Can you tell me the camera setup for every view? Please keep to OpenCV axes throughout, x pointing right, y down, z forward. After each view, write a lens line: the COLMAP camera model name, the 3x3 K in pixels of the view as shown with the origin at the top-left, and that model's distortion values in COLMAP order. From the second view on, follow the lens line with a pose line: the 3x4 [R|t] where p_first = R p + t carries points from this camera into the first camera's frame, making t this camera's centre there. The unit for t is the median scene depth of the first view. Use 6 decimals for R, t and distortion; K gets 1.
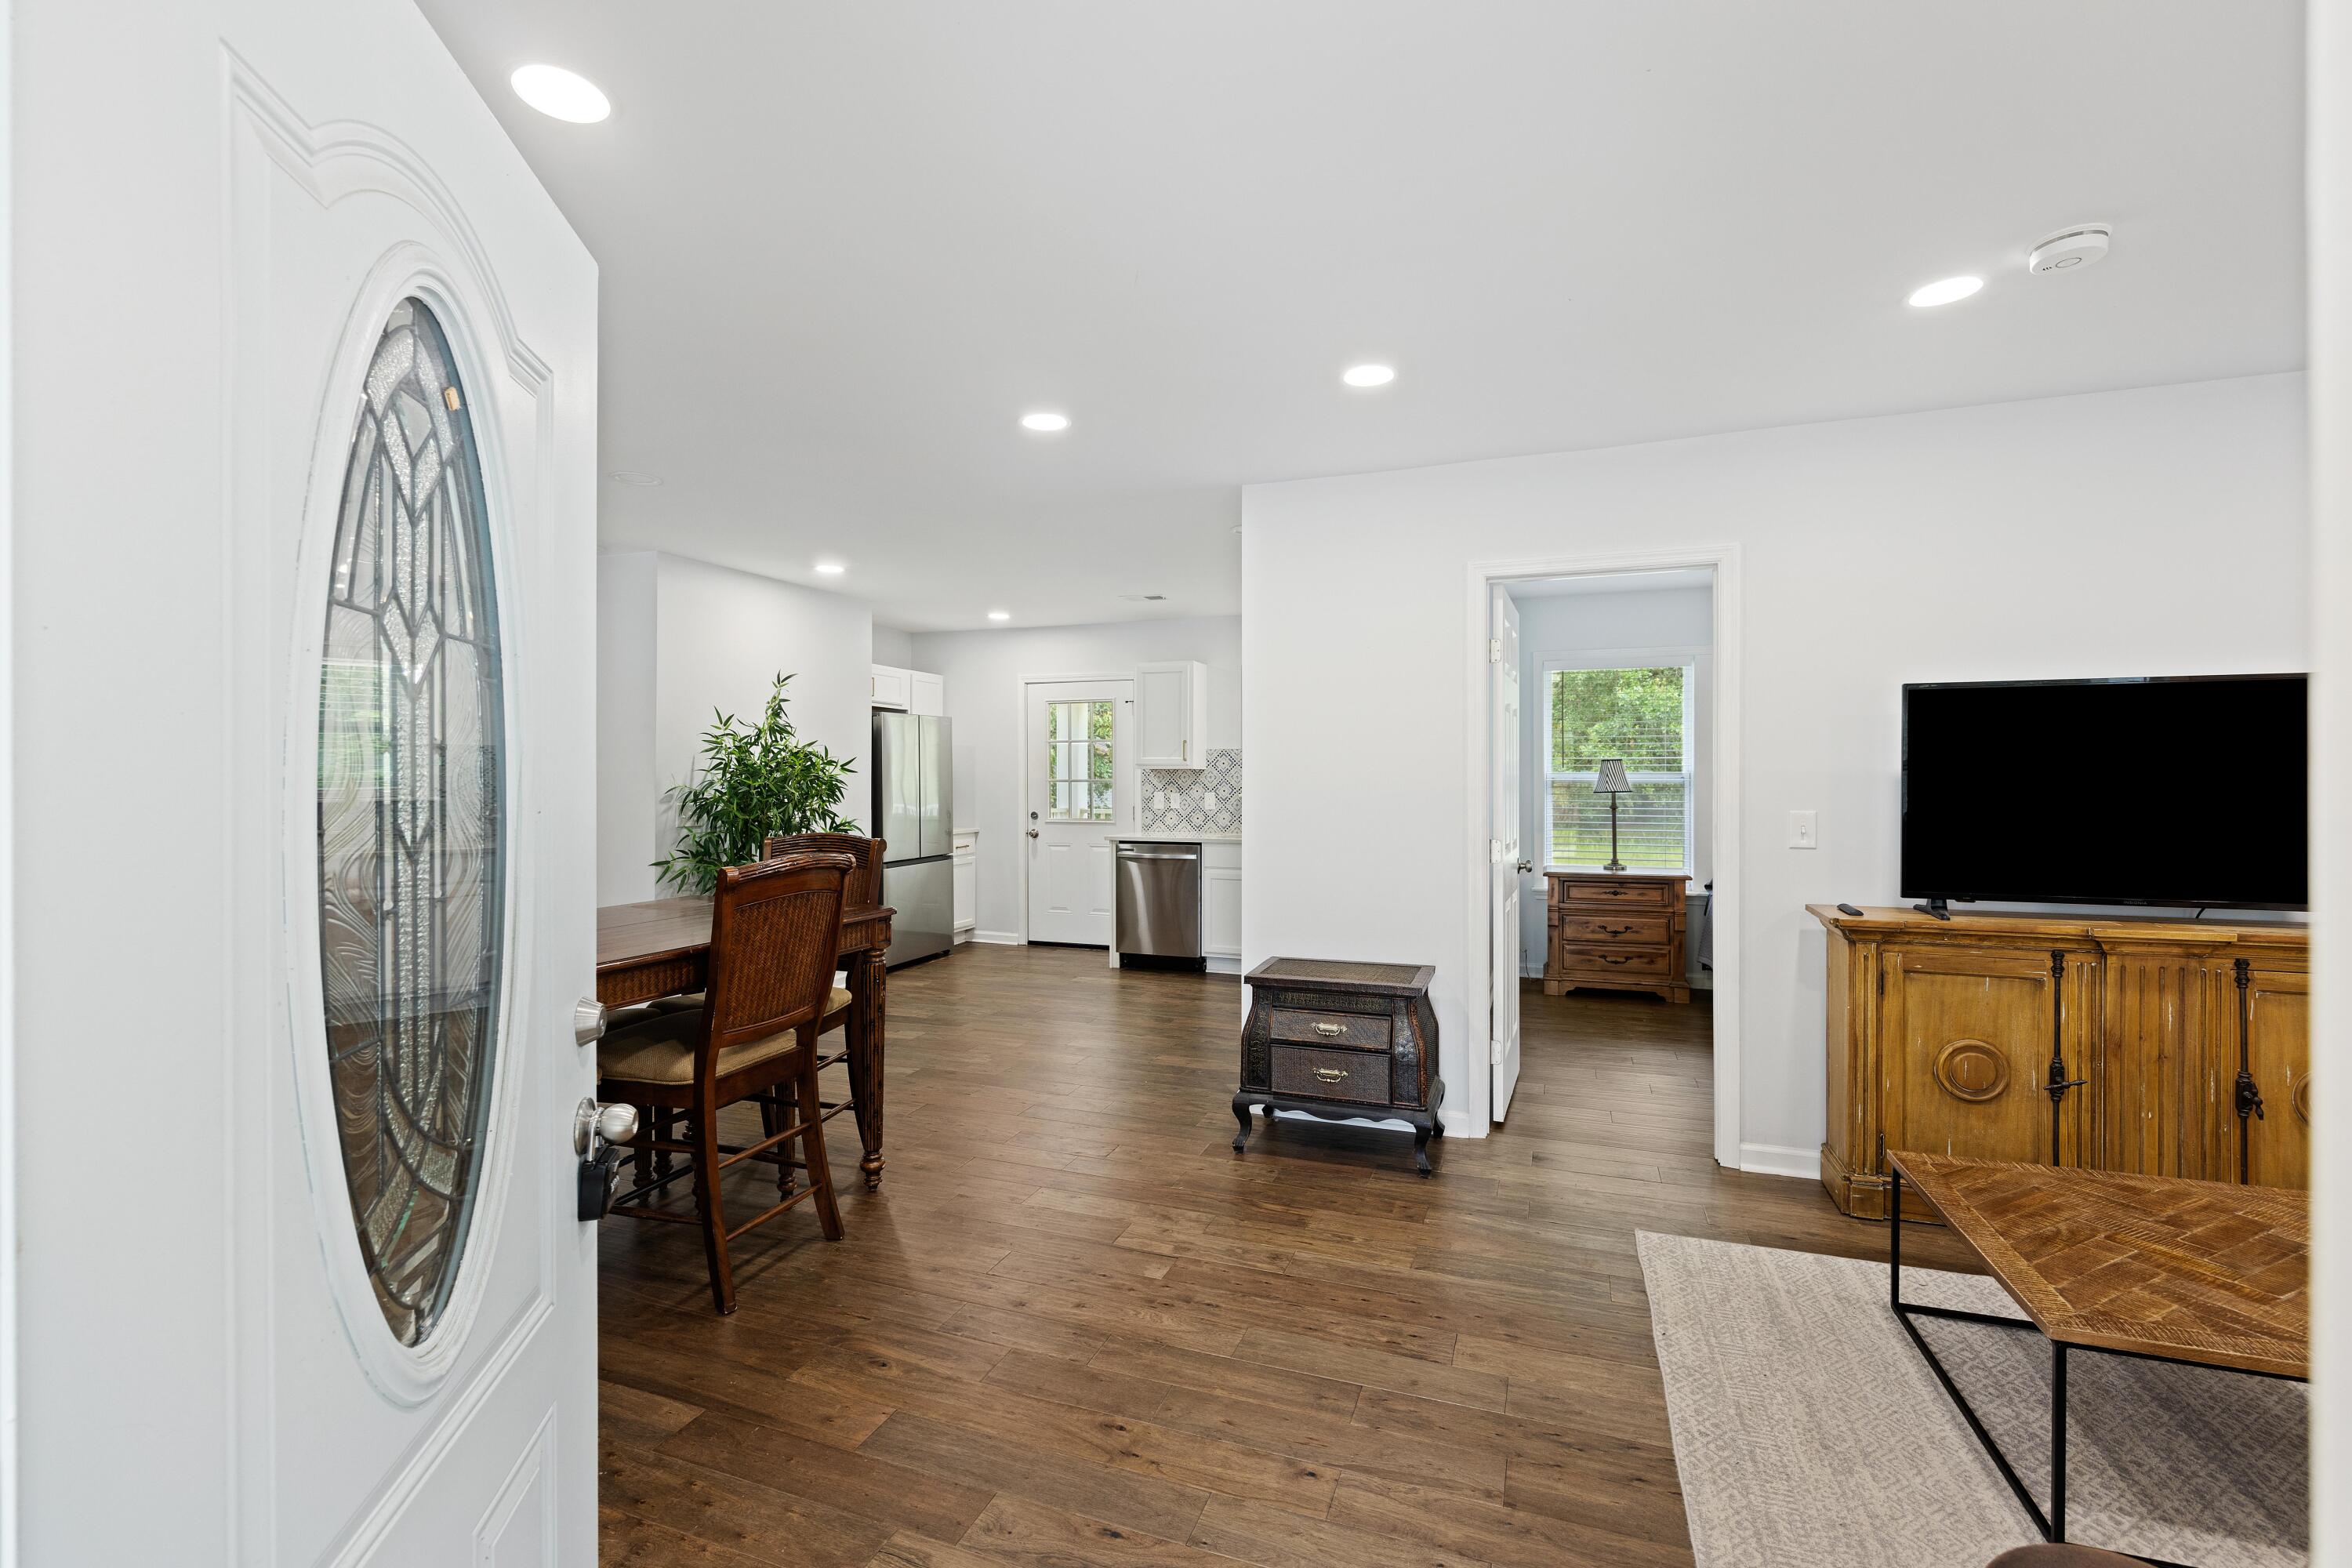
lens RADIAL K [[1017.1, 0, 1159.6], [0, 1017.1, 779.9], [0, 0, 1]] dist [0.003810, -0.001769]
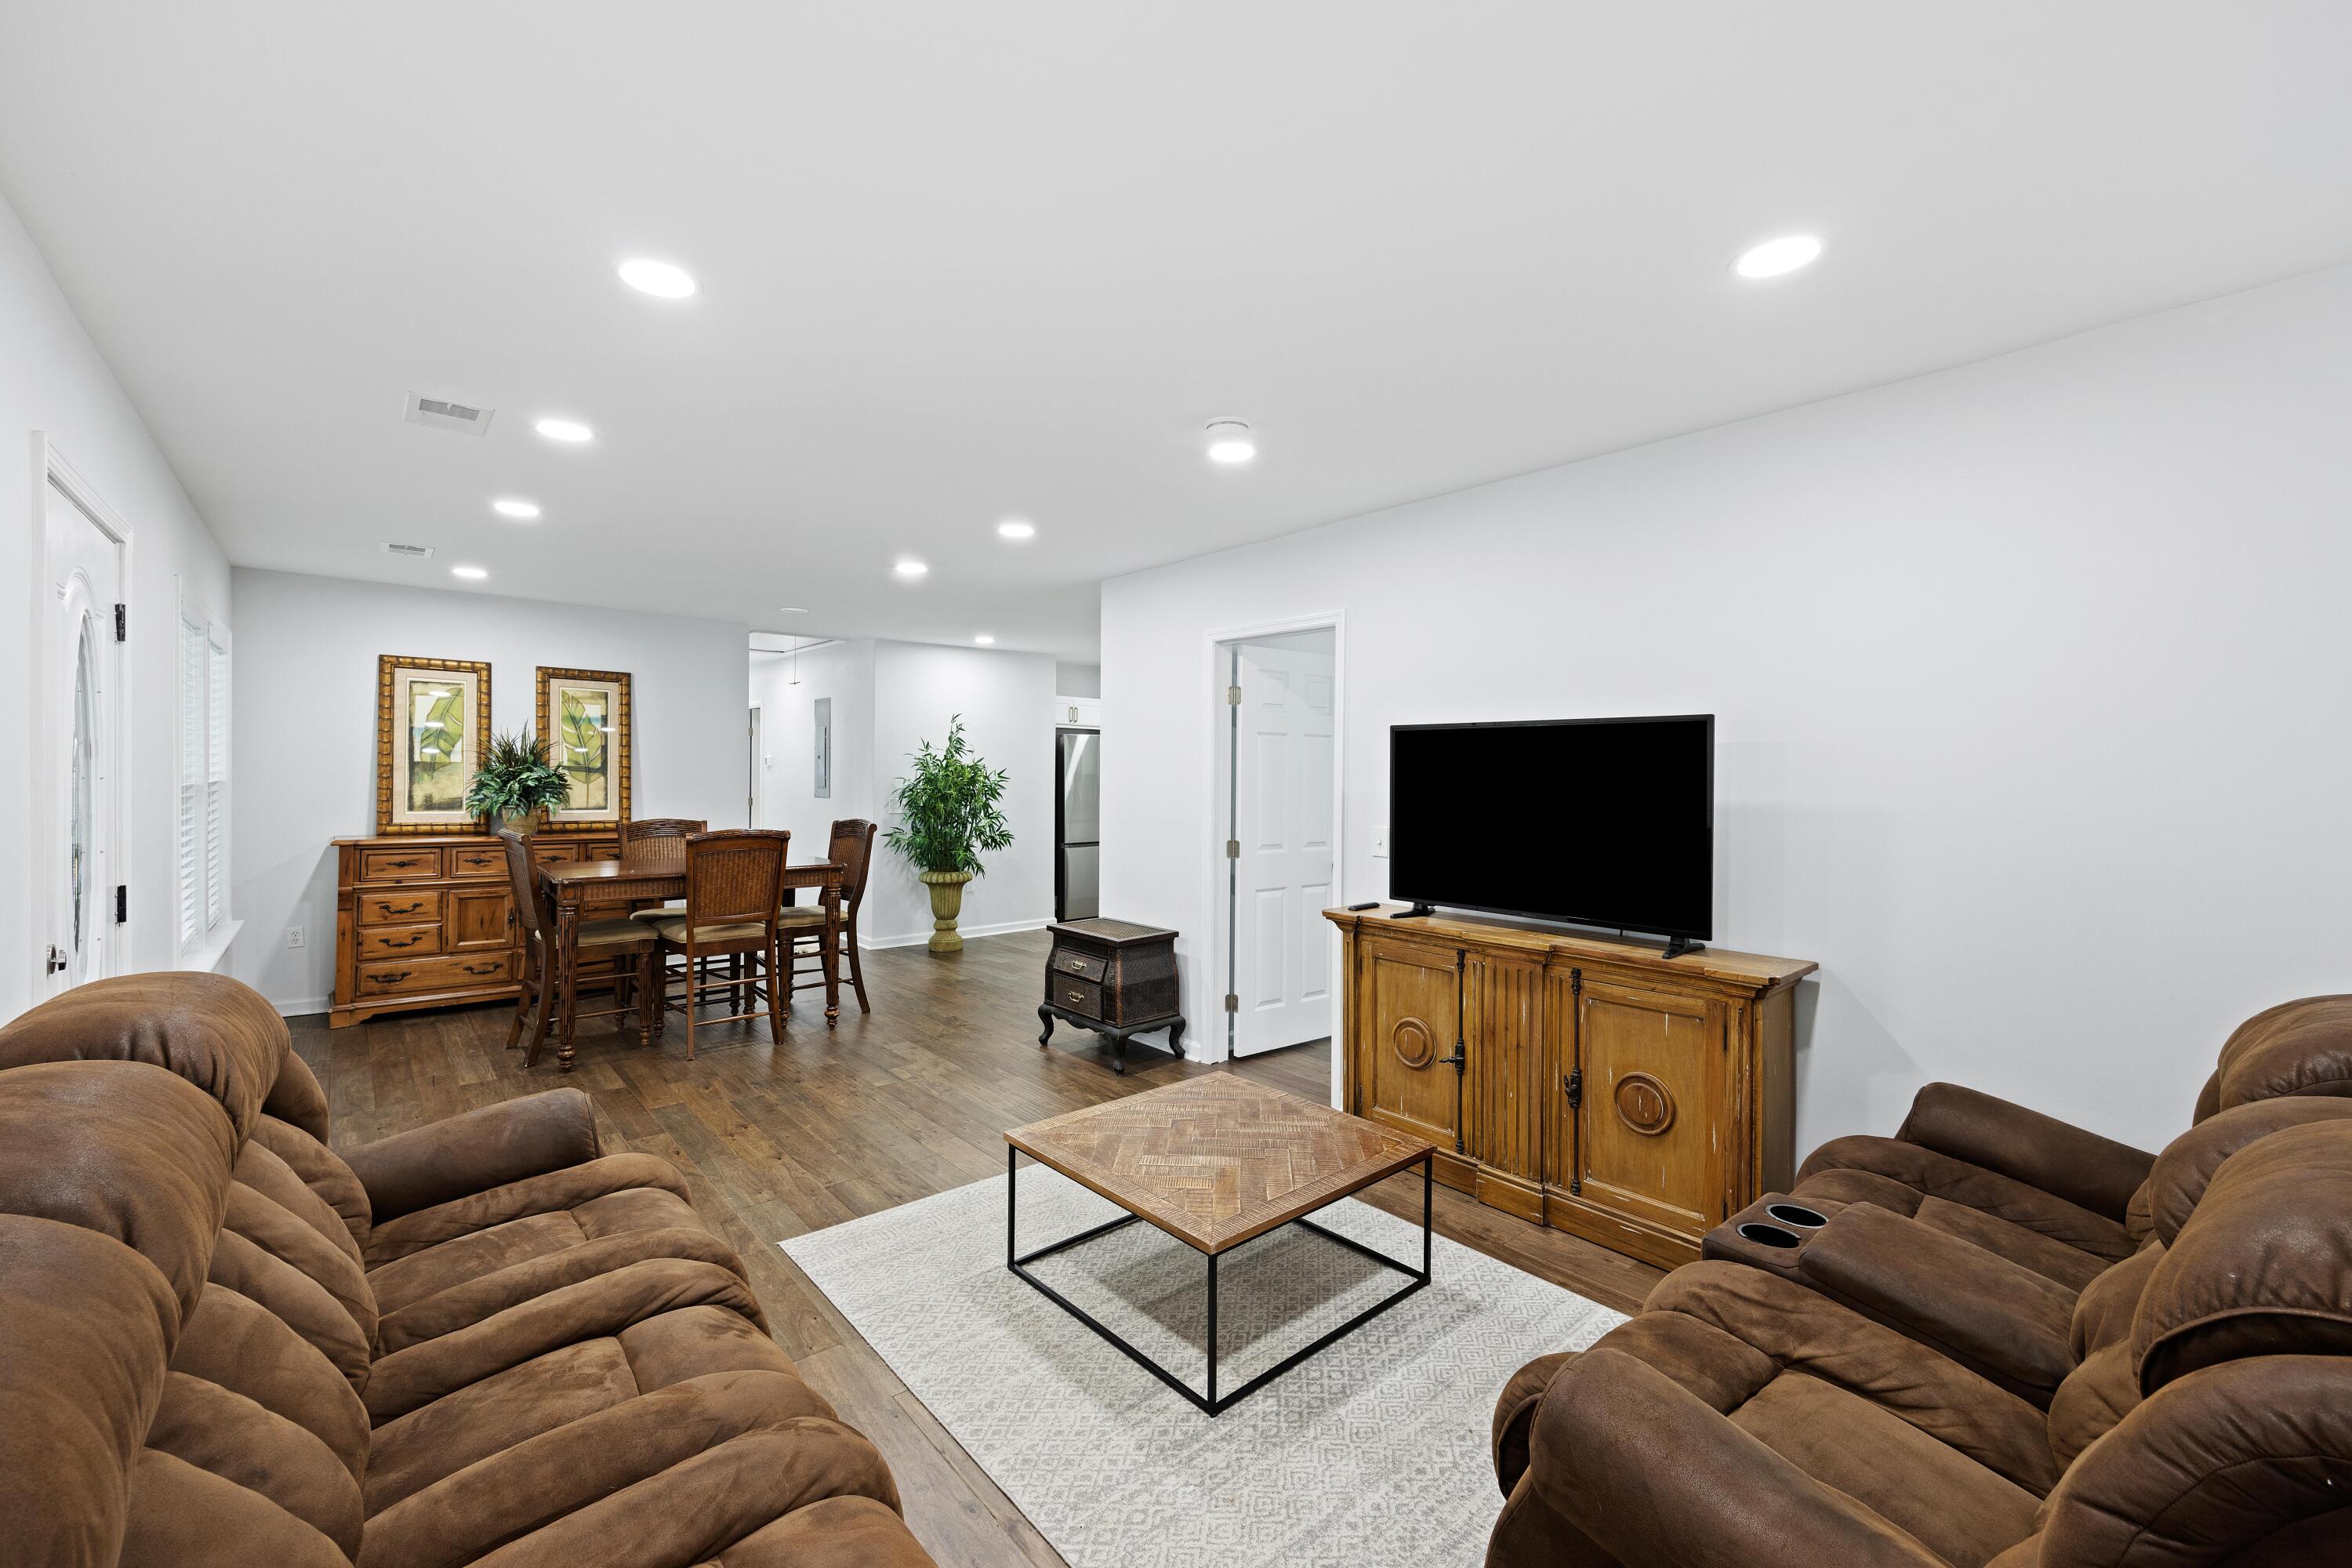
lens RADIAL K [[956.9, 0, 1180.4], [0, 956.9, 788.6], [0, 0, 1]] dist [0.000132, -0.001046]
pose [[0.876285, 0.017395, -0.481479, 0.908520], [-0.010814, 0.999806, 0.016439, -0.030410], [0.481672, -0.009199, 0.876303, -0.118245]]
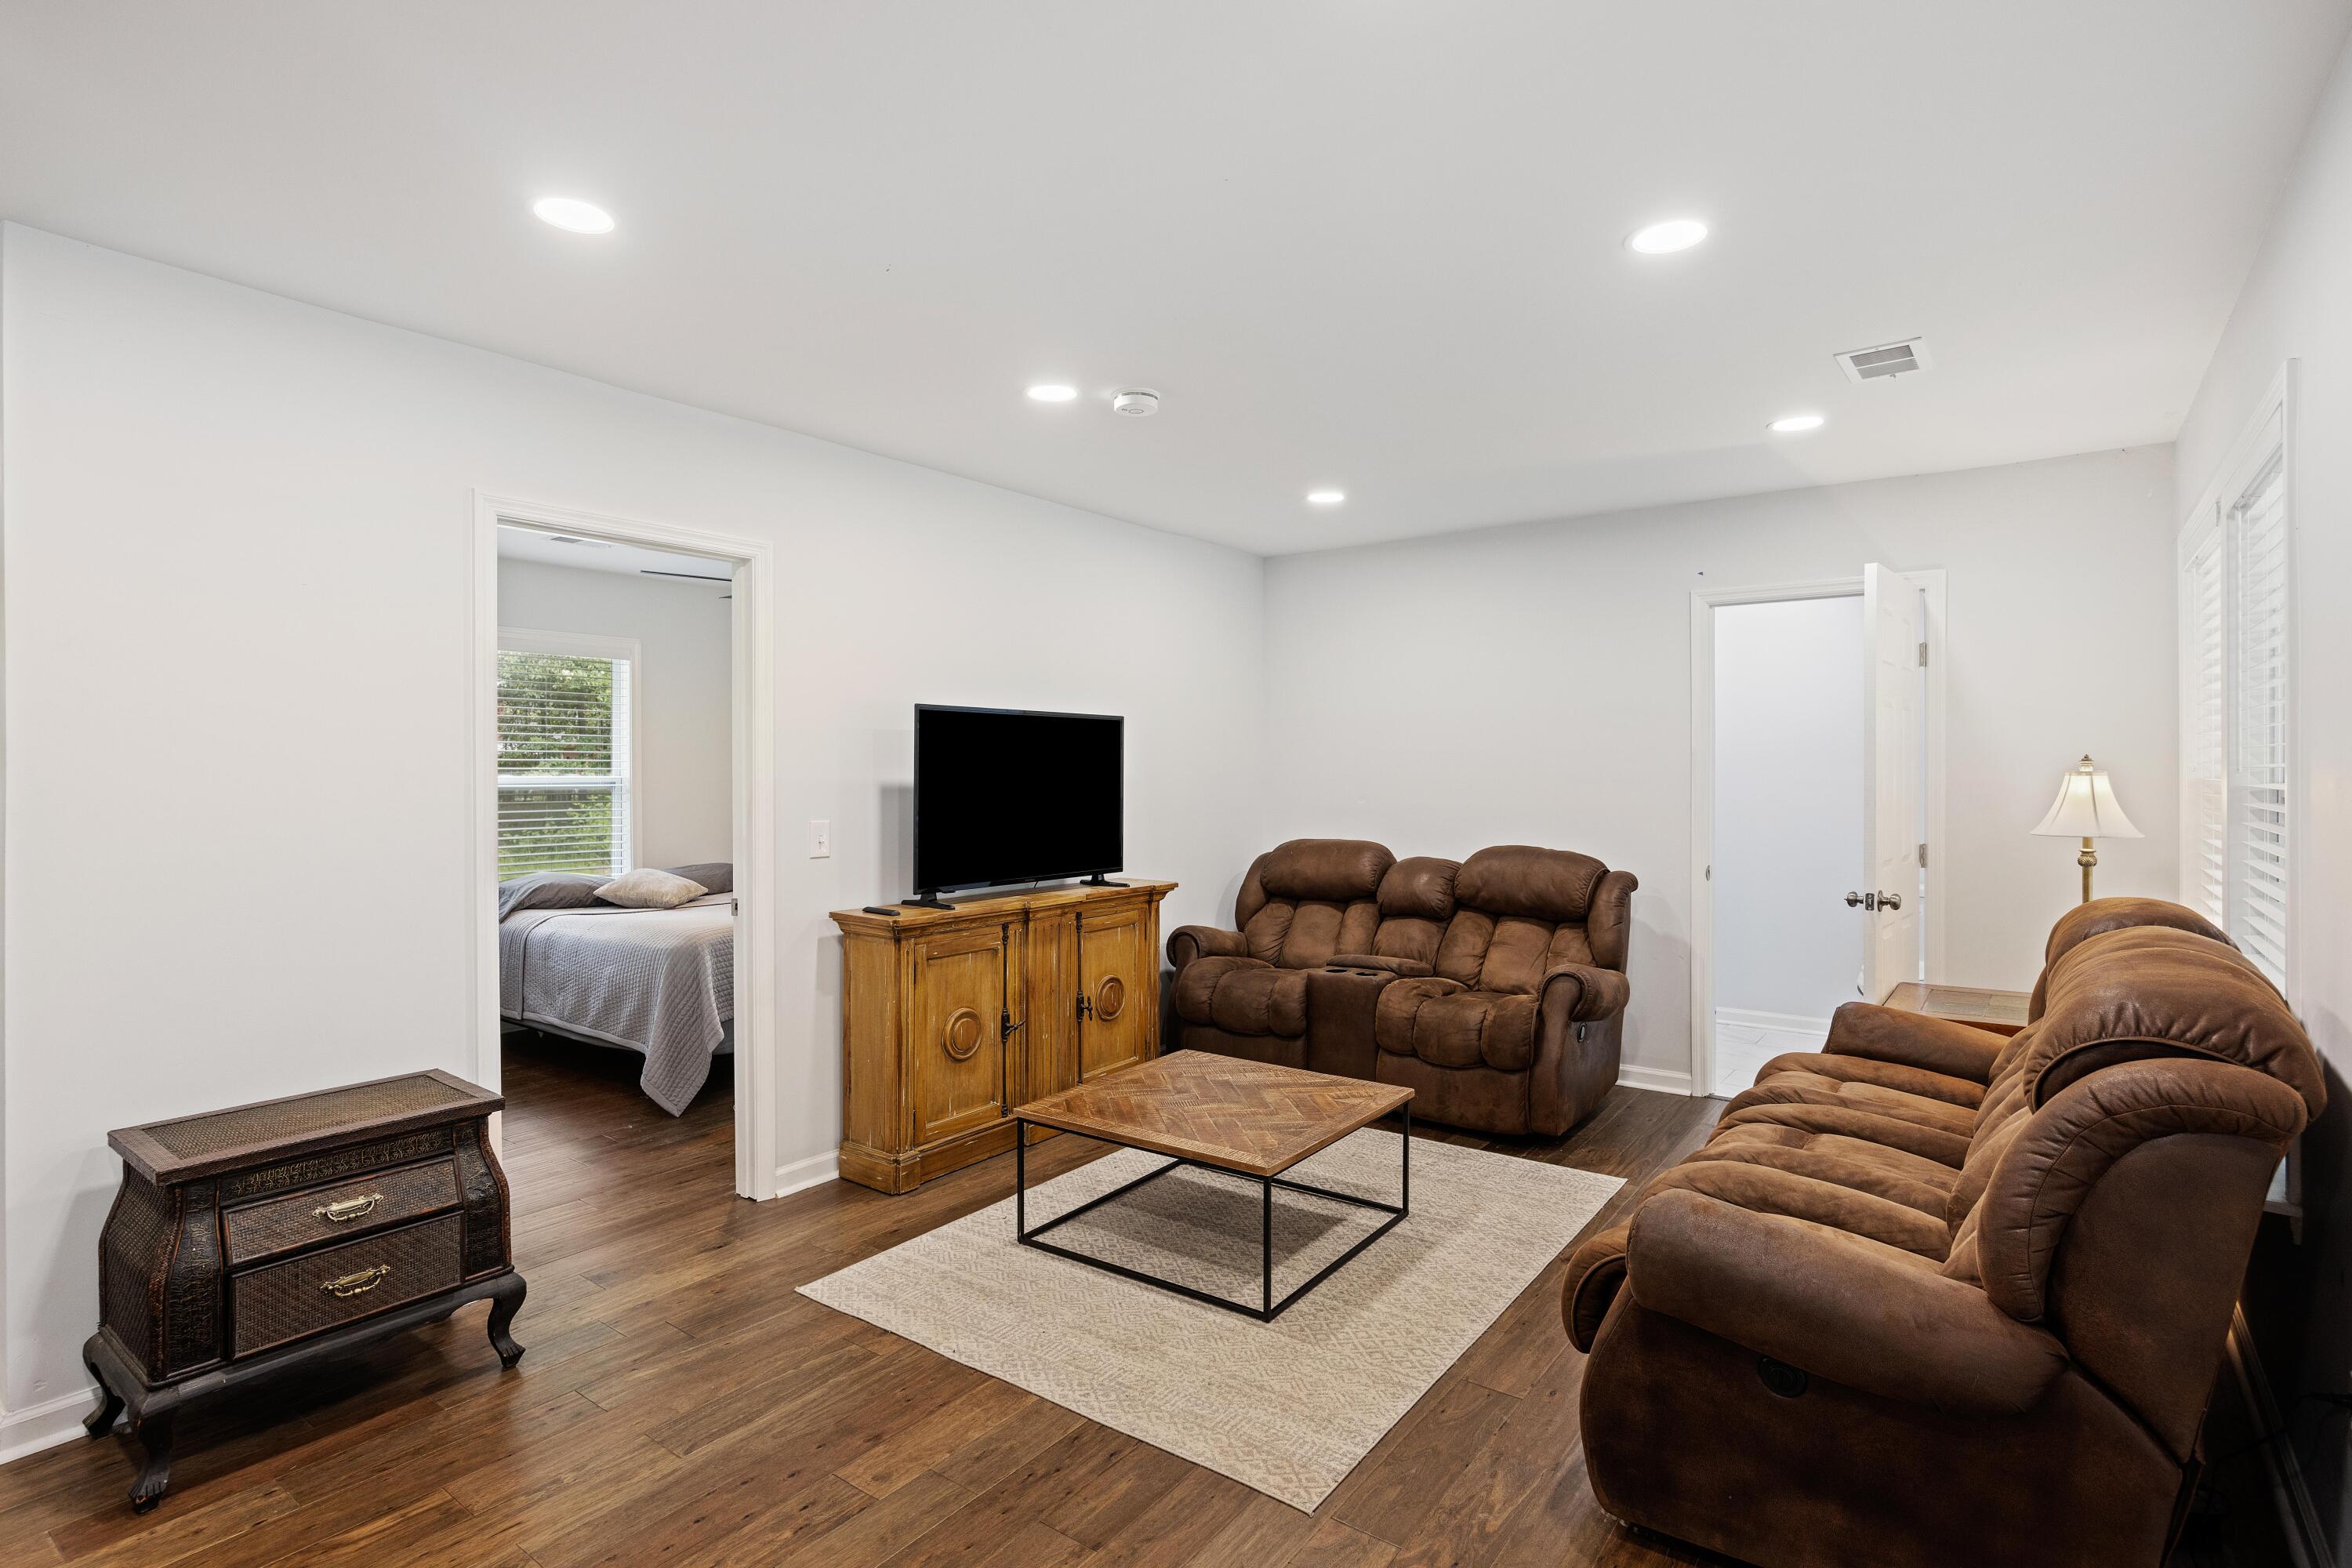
lens RADIAL K [[1154.5, 0, 1190.9], [0, 1154.5, 775.3], [0, 0, 1]] dist [-0.000767, 0.001357]
pose [[0.262882, 0.000219, 0.964828, -0.358007], [0.003114, 0.999995, -0.001075, -0.011775], [-0.964823, 0.003287, 0.262880, 0.320604]]
